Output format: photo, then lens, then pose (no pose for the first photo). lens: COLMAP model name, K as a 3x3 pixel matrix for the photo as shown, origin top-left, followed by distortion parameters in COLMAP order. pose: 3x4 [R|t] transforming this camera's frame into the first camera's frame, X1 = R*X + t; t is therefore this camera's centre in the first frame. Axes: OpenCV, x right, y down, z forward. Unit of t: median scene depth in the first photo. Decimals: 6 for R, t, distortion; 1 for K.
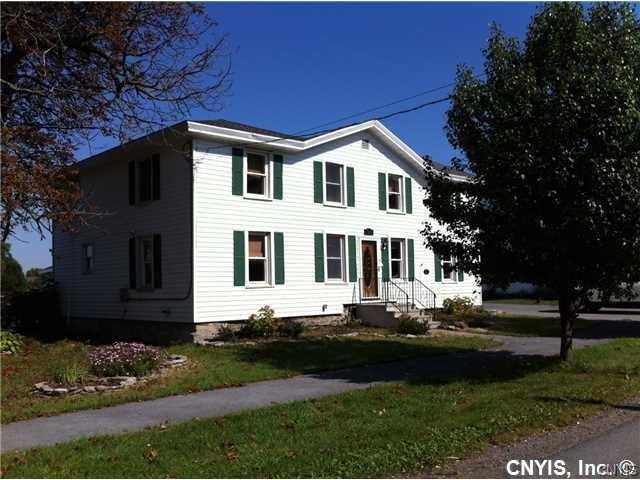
lens RADIAL K [[621.9, 0, 321.4], [0, 621.9, 236.6], [0, 0, 1]] dist [0.089356, 0.000000]
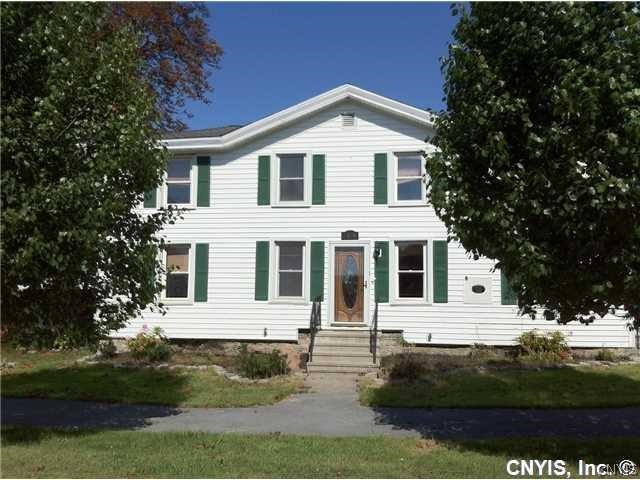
lens RADIAL K [[621.9, 0, 320.5], [0, 621.9, 244.6], [0, 0, 1]] dist [0.089356, 0.000000]
pose [[0.600692, -0.052059, -0.797784, 0.682513], [0.041022, 0.998570, -0.034274, 0.029617], [0.798427, -0.012139, 0.601969, 0.541791]]
